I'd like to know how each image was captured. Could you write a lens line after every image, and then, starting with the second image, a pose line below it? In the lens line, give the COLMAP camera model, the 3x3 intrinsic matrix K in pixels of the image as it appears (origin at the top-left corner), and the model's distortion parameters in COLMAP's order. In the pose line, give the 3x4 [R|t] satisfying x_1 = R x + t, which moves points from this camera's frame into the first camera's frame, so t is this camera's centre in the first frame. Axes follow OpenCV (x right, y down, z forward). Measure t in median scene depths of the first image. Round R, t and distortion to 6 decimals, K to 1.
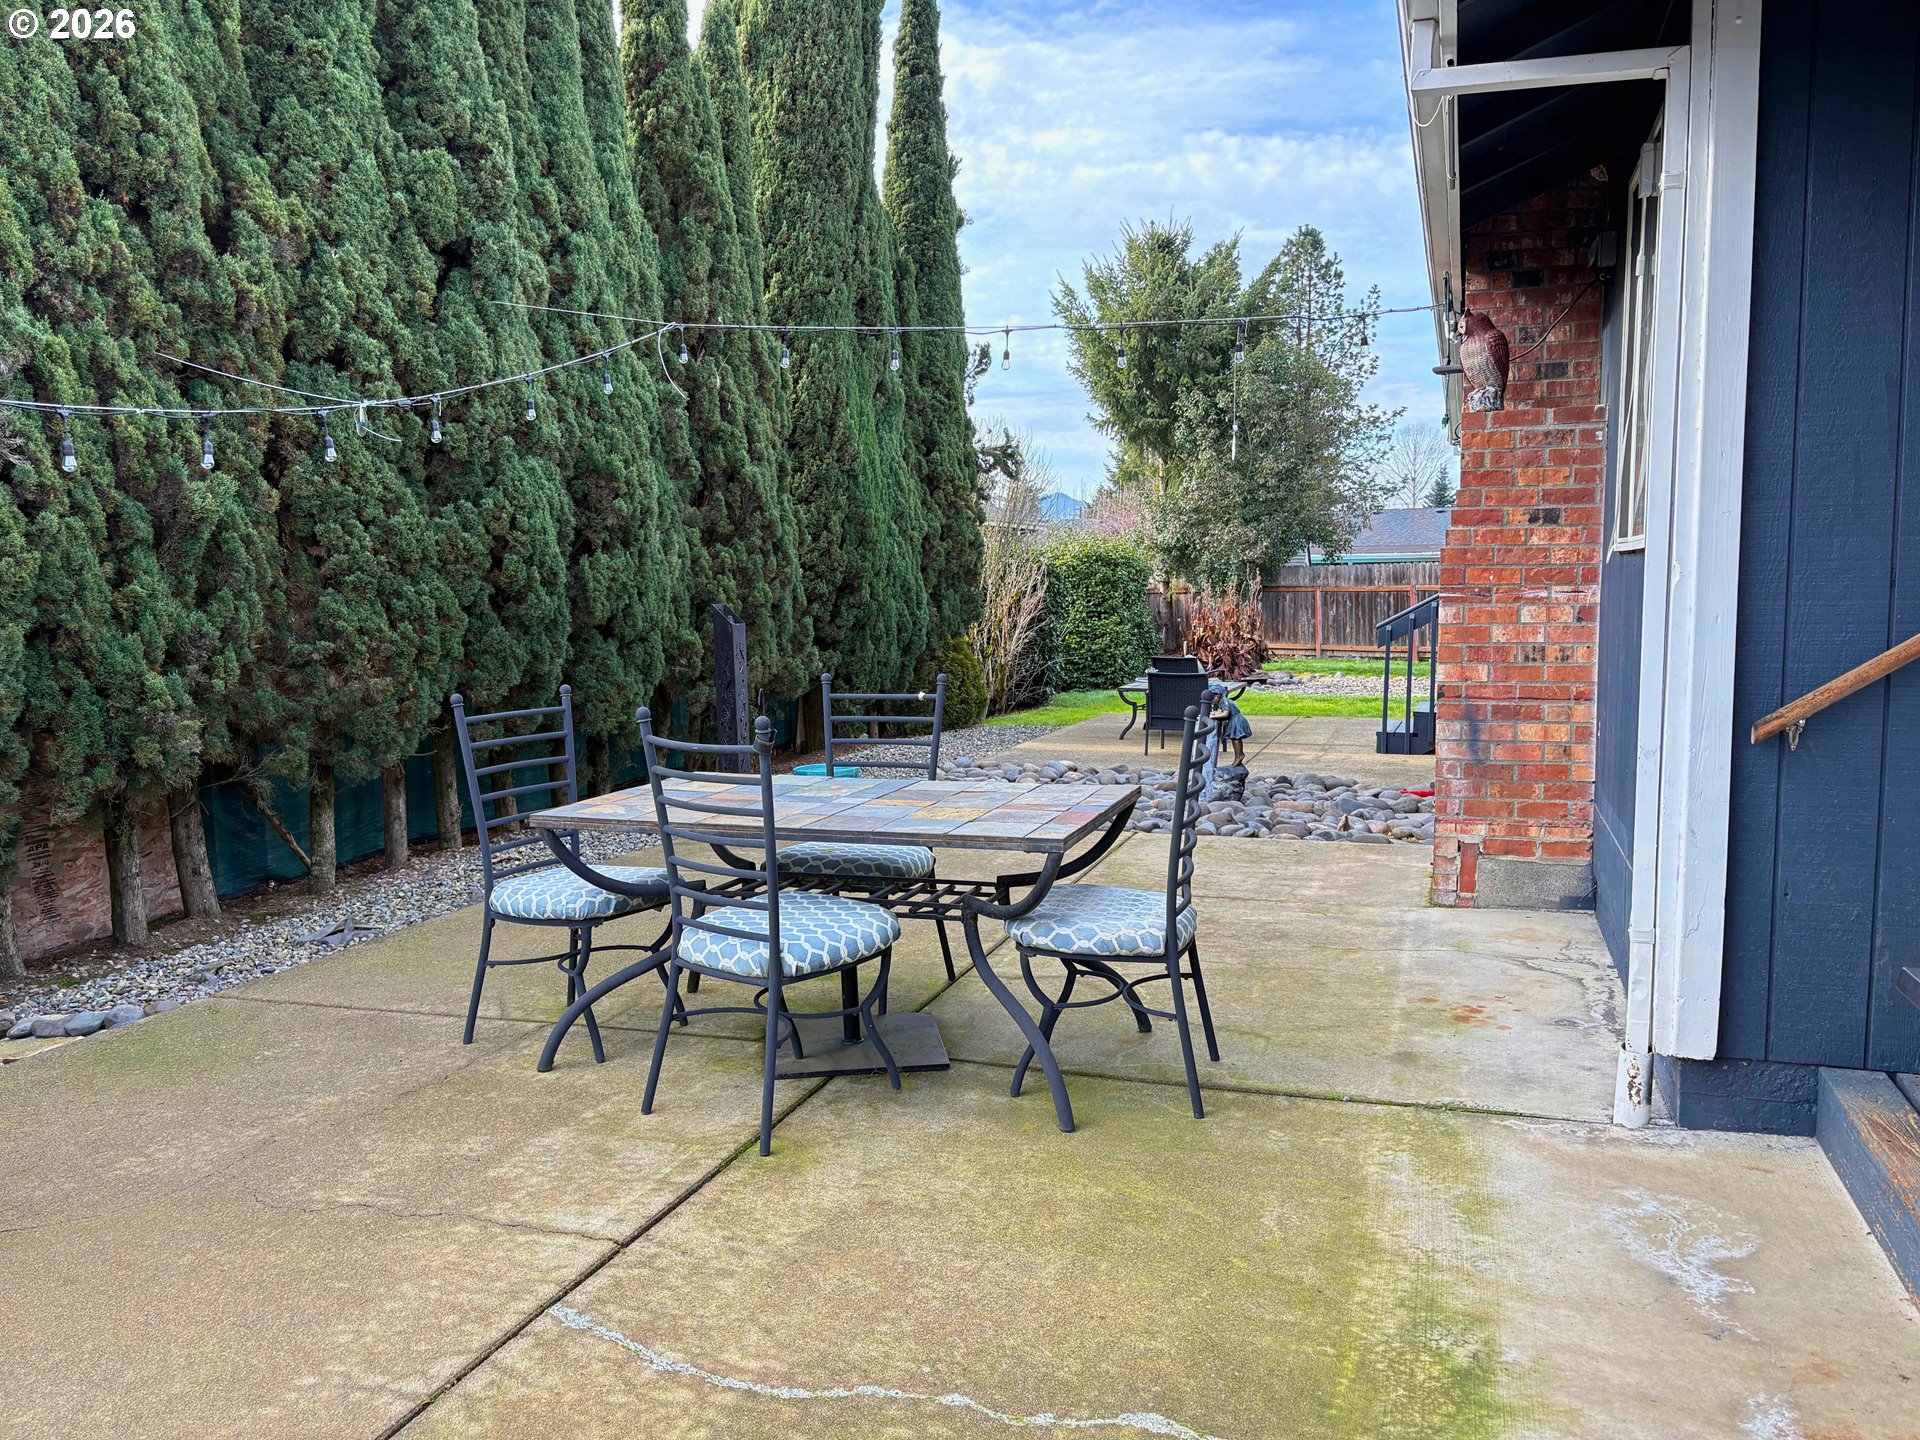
lens RADIAL K [[1491.9, 0, 933.8], [0, 1491.9, 745.1], [0, 0, 1]] dist [0.133161, -0.246762]
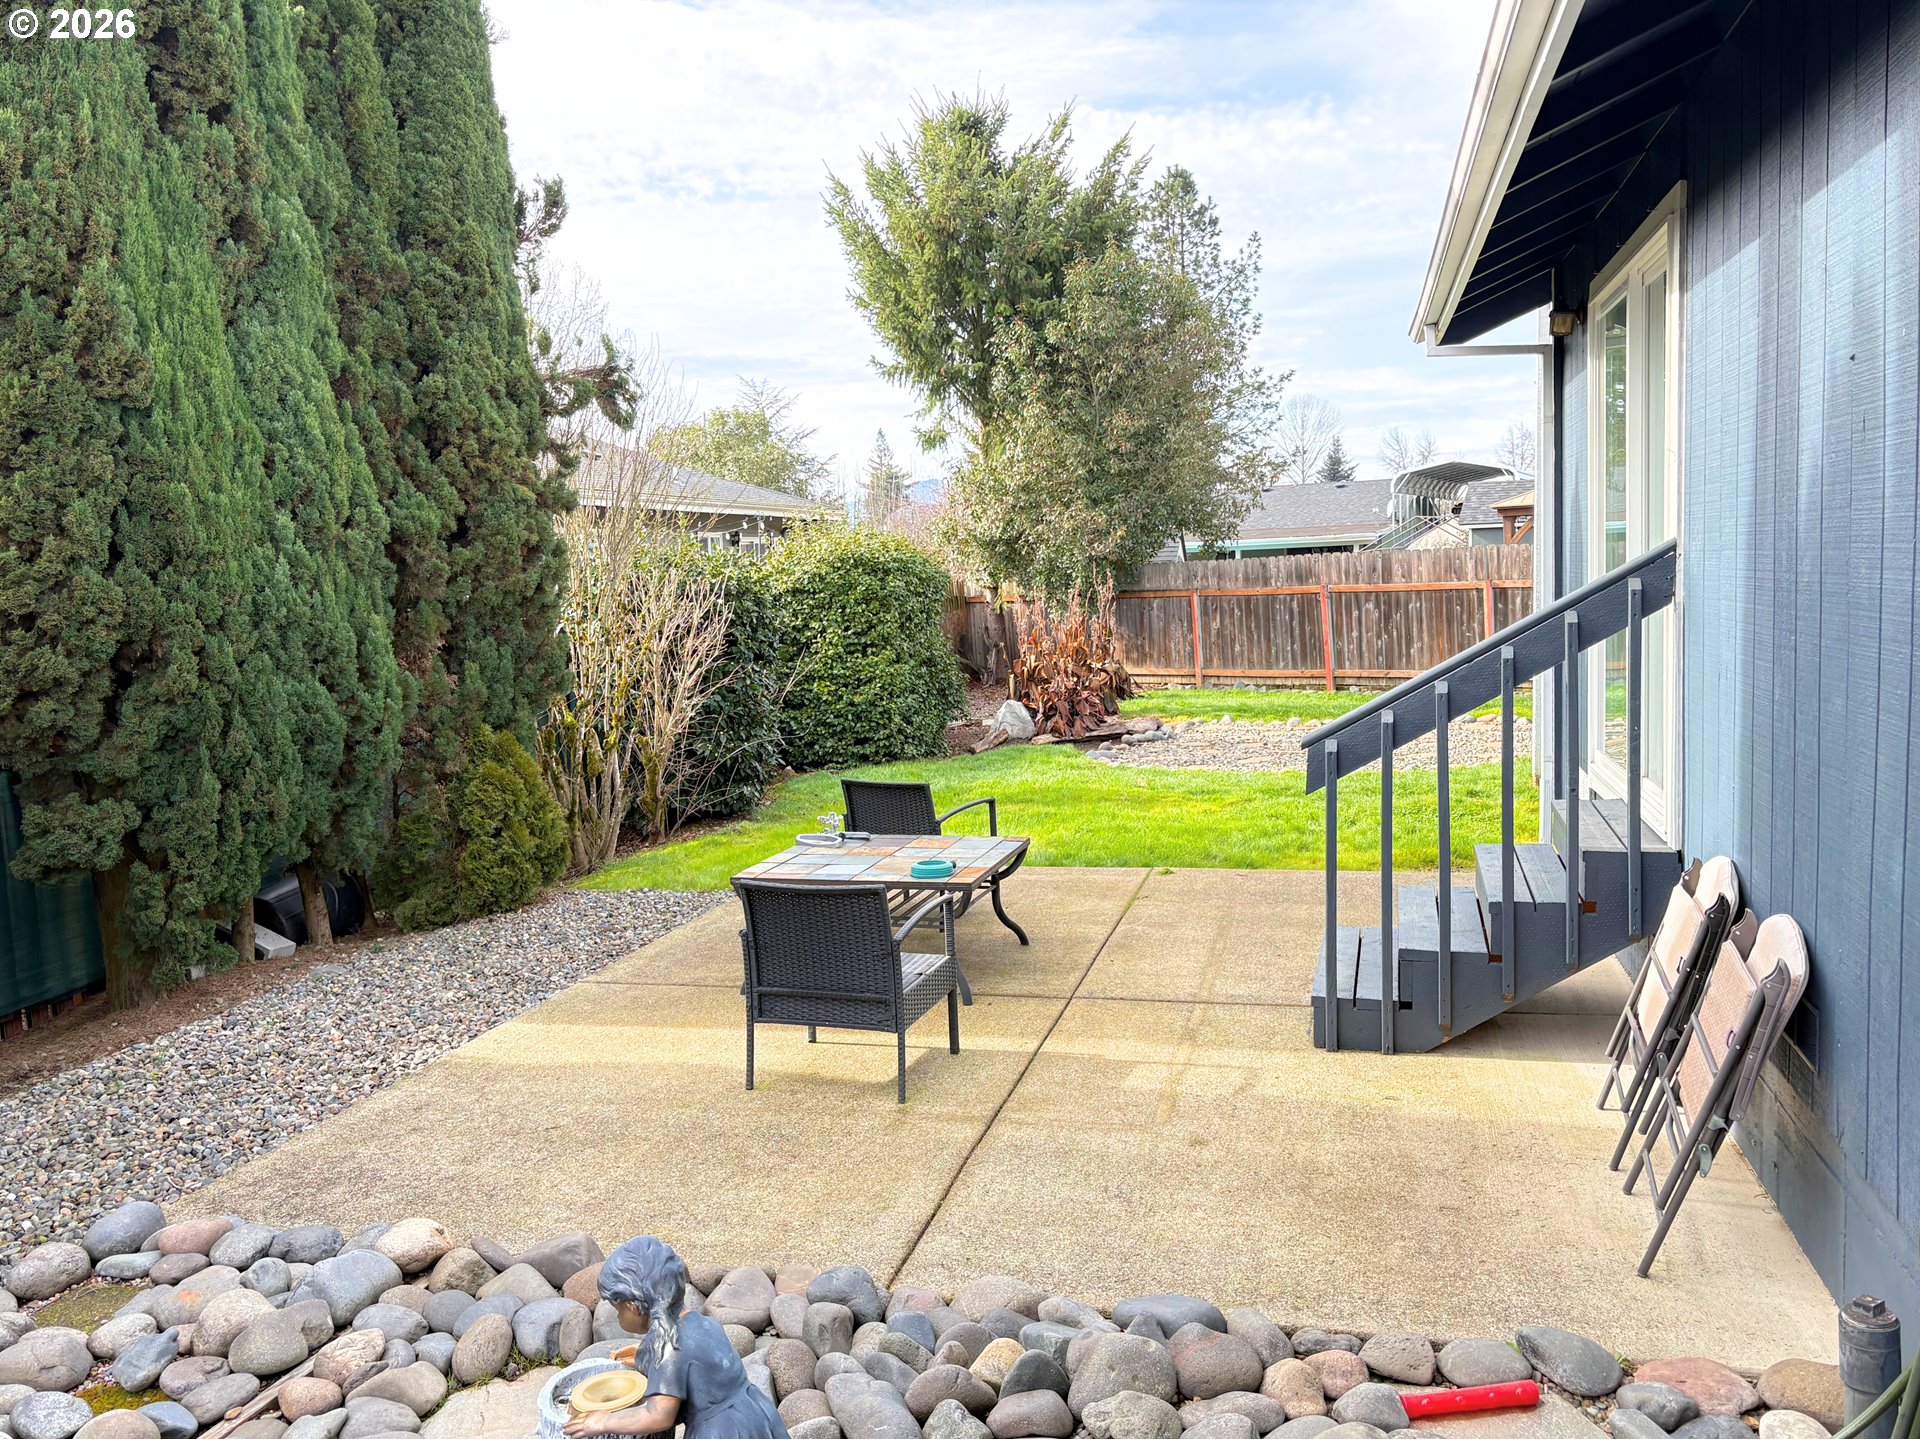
lens RADIAL K [[1491.9, 0, 933.8], [0, 1491.9, 745.1], [0, 0, 1]] dist [0.133161, -0.246762]
pose [[0.997219, -0.037424, 0.064443, 0.081030], [0.037078, 0.999291, 0.006566, -0.040173], [-0.064643, -0.004159, 0.997900, 0.288352]]
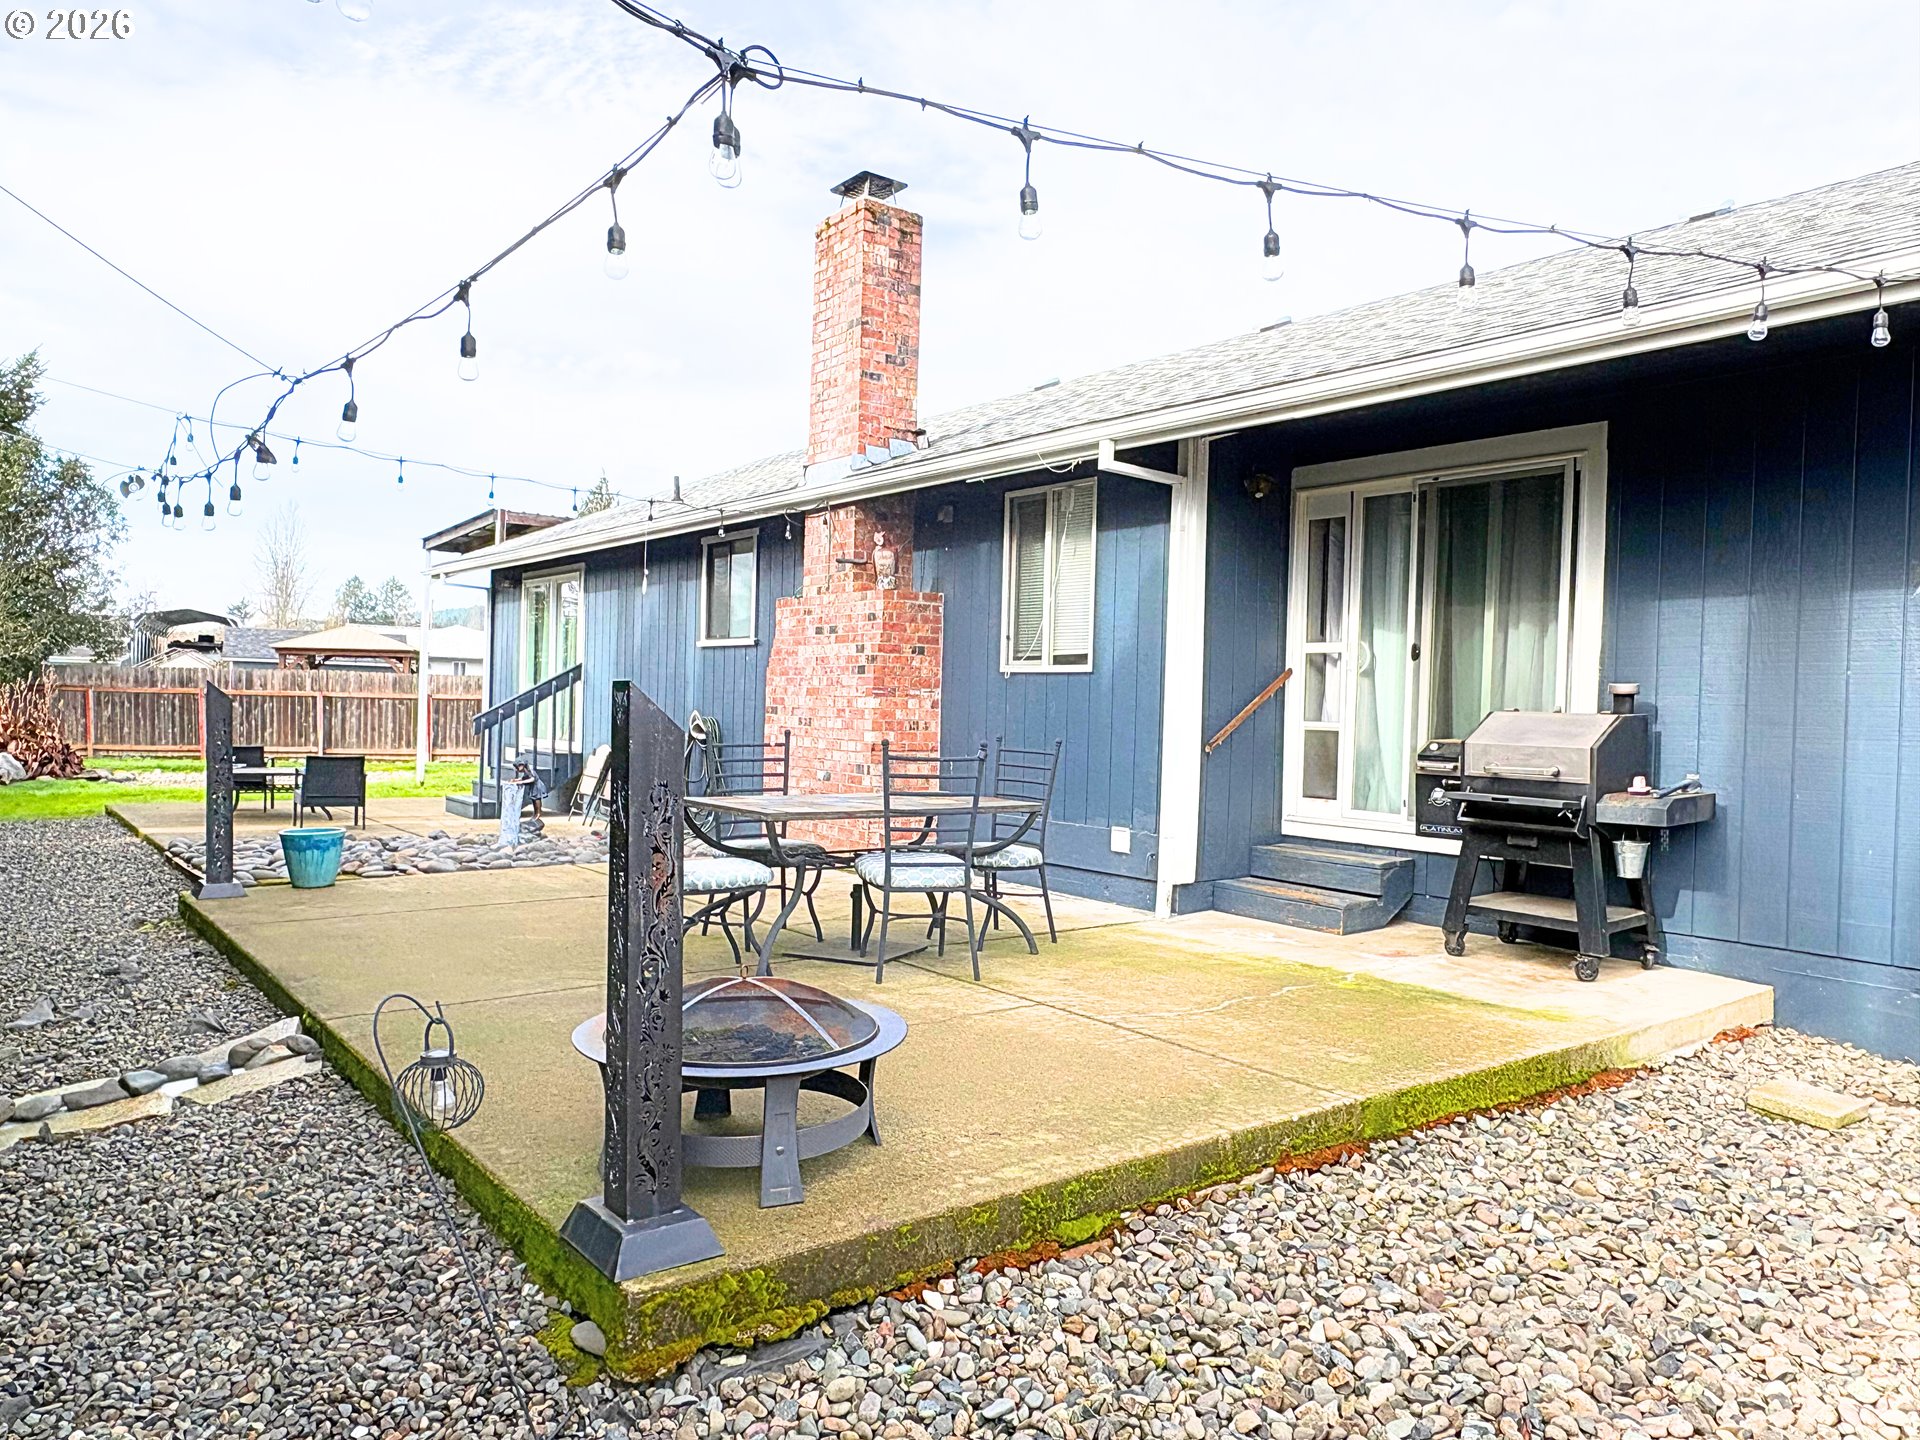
lens RADIAL K [[1427.0, 0, 960.0], [0, 1427.0, 720.0], [0, 0, 1]] dist [0.006595, 0.006814]
pose [[0.545061, 0.016316, 0.838238, -0.227531], [0.061514, 0.996337, -0.059393, 0.008428], [-0.836137, 0.083937, 0.542061, 0.008161]]
